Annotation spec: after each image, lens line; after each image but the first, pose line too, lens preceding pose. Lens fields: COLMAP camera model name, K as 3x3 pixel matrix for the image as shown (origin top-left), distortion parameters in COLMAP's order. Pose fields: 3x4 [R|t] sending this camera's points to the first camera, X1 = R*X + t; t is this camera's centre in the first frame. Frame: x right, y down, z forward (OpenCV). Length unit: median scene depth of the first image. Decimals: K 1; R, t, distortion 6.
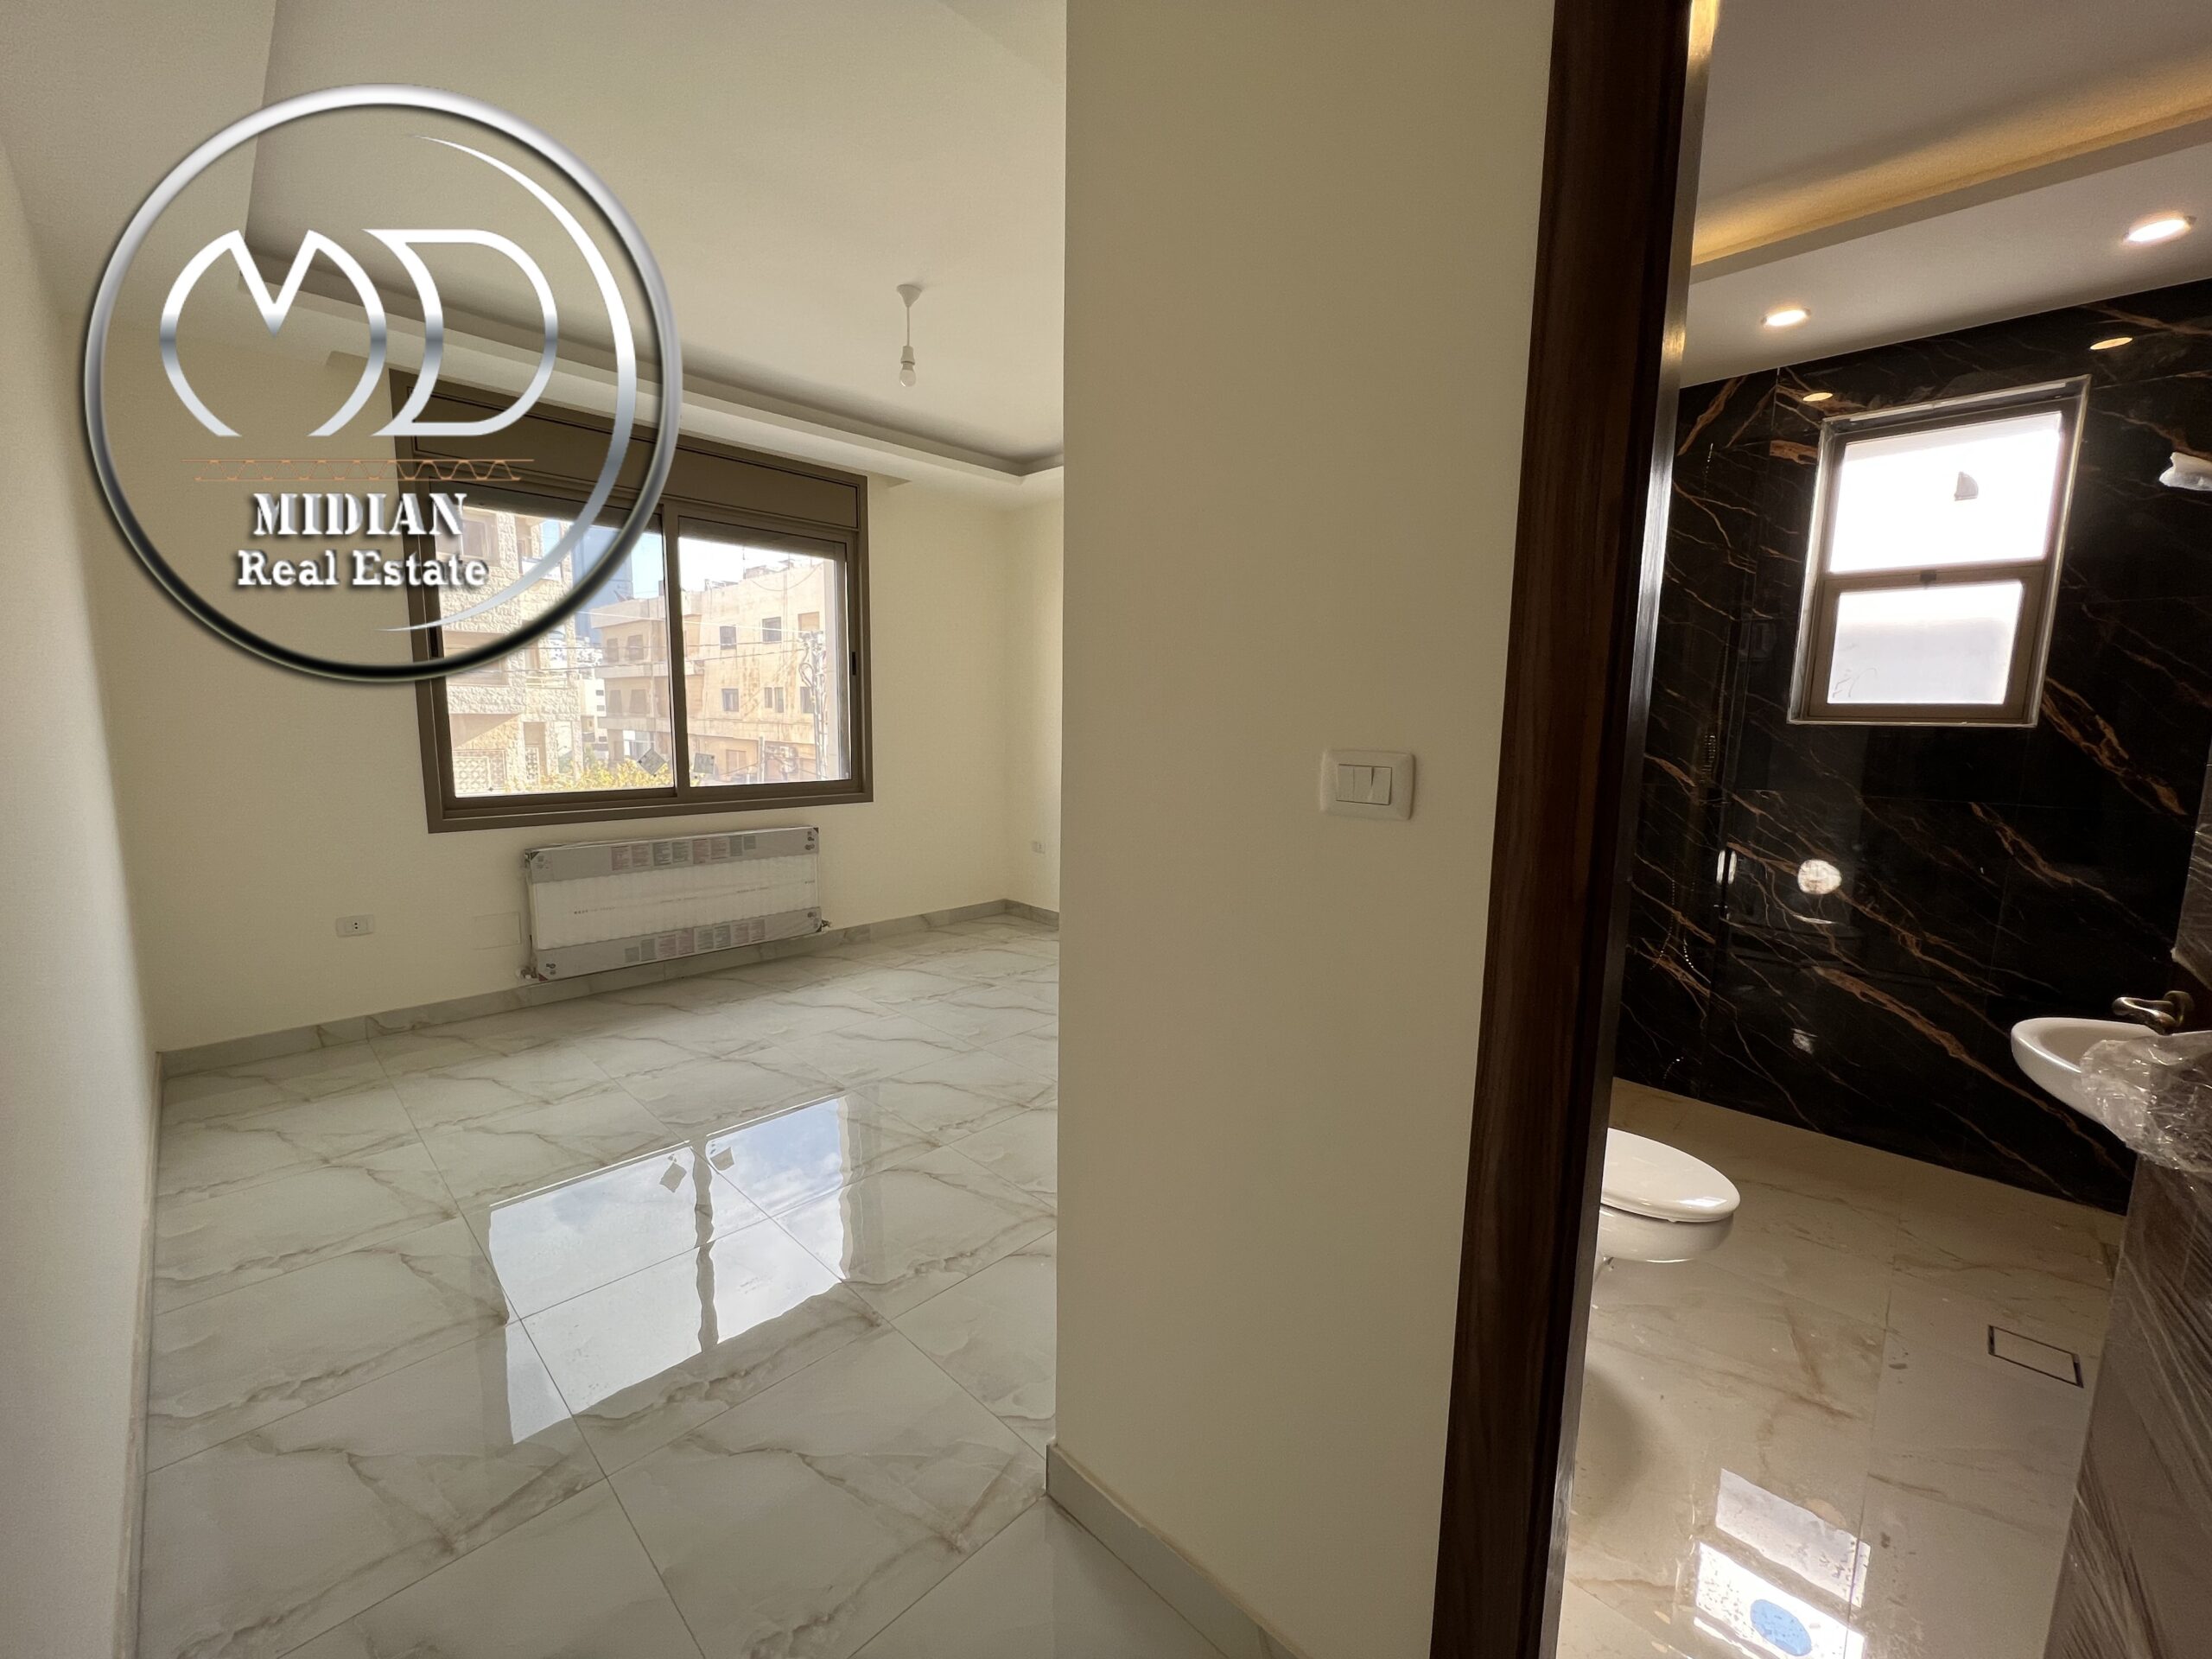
lens RADIAL K [[891.1, 0, 1102.5], [0, 891.1, 831.6], [0, 0, 1]] dist [-0.002370, 0.001500]
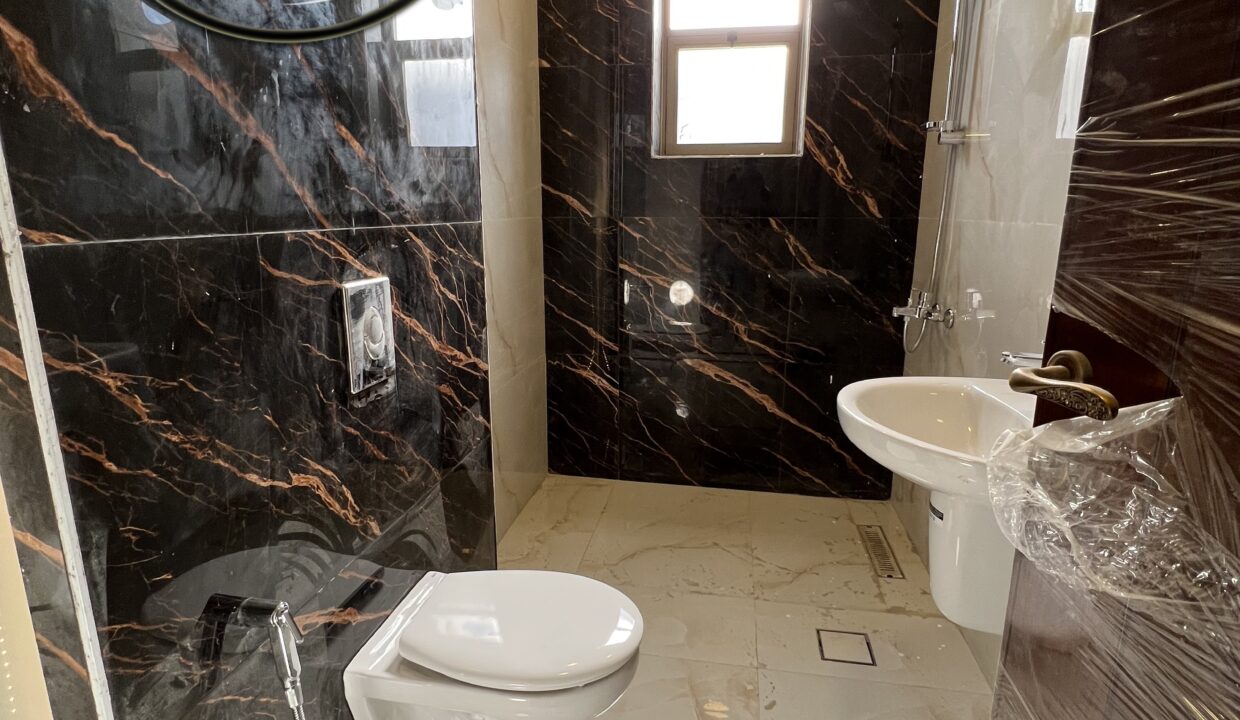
lens RADIAL K [[673.5, 0, 622.0], [0, 673.5, 363.9], [0, 0, 1]] dist [0.002366, 0.000241]
pose [[0.826469, -0.138764, 0.545612, 0.224180], [0.084973, 0.988792, 0.122763, 0.037334], [-0.556532, -0.055097, 0.828997, 0.283167]]
